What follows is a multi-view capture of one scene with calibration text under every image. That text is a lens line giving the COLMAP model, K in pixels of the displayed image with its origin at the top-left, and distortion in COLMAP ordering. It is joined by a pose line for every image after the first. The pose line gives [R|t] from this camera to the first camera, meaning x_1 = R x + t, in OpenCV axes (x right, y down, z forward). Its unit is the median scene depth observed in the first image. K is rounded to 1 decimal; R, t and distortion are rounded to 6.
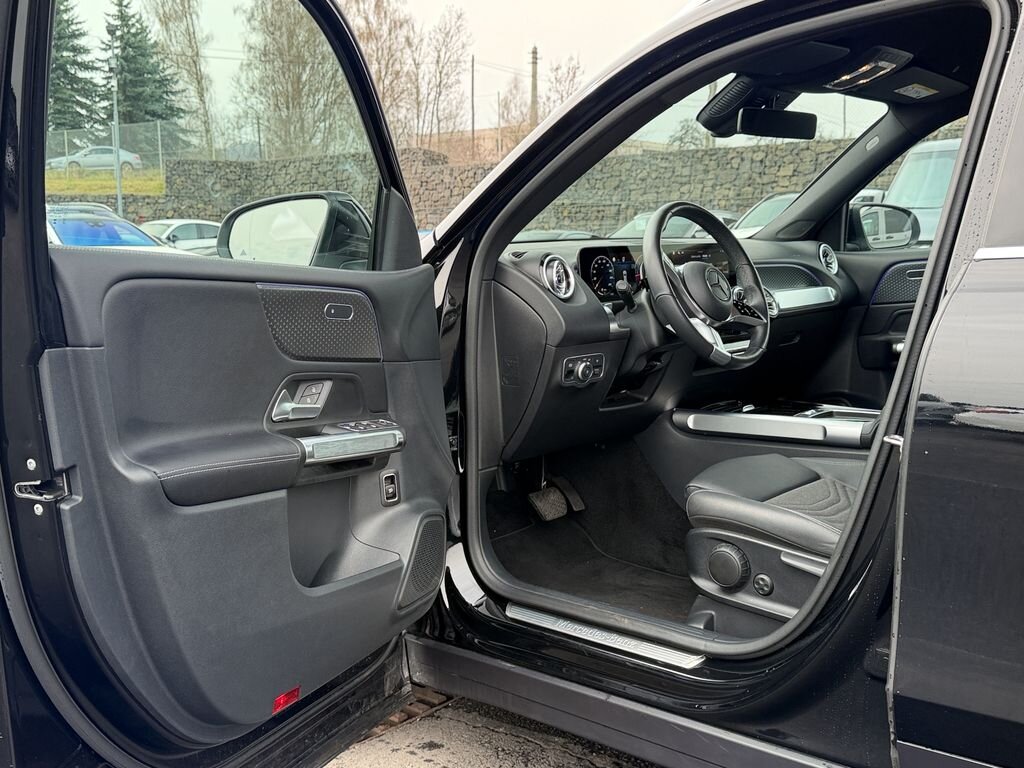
lens RADIAL K [[1098.6, 0, 511.3], [0, 1098.6, 386.5], [0, 0, 1]] dist [0.066127, 0.000000]
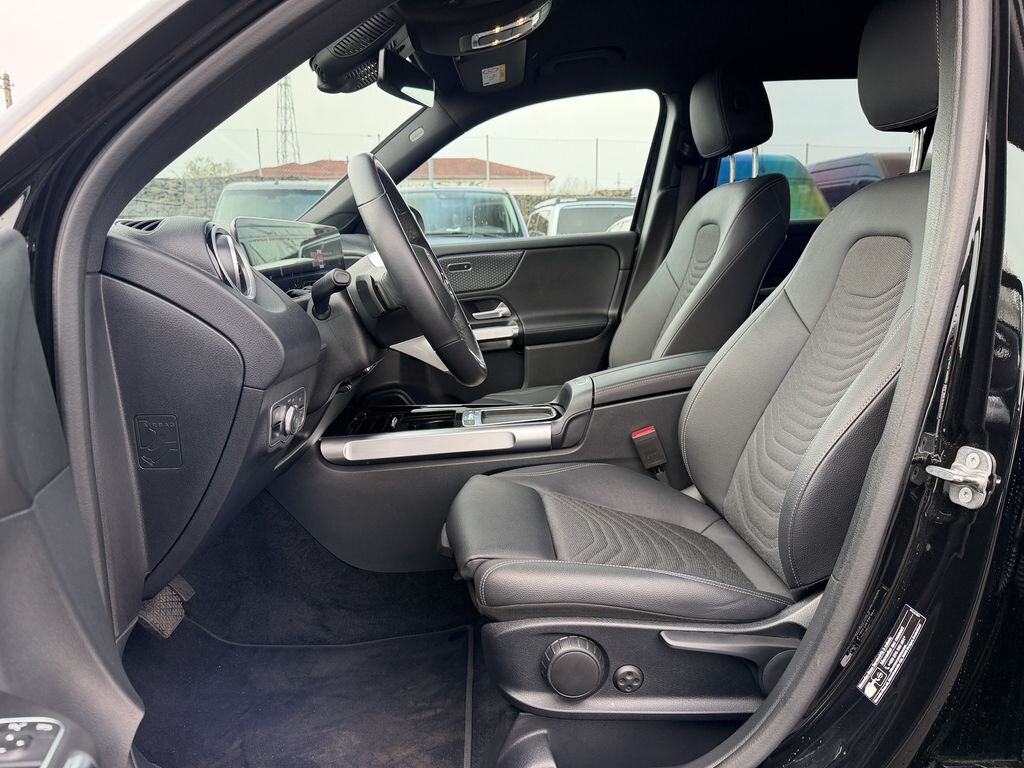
lens RADIAL K [[730.9, 0, 514.5], [0, 730.9, 375.2], [0, 0, 1]] dist [-0.002625, -0.025835]
pose [[0.723580, -0.121501, 0.679463, -0.114274], [0.104276, 0.992329, 0.066401, -0.051874], [-0.682319, 0.022806, 0.730699, 0.623806]]
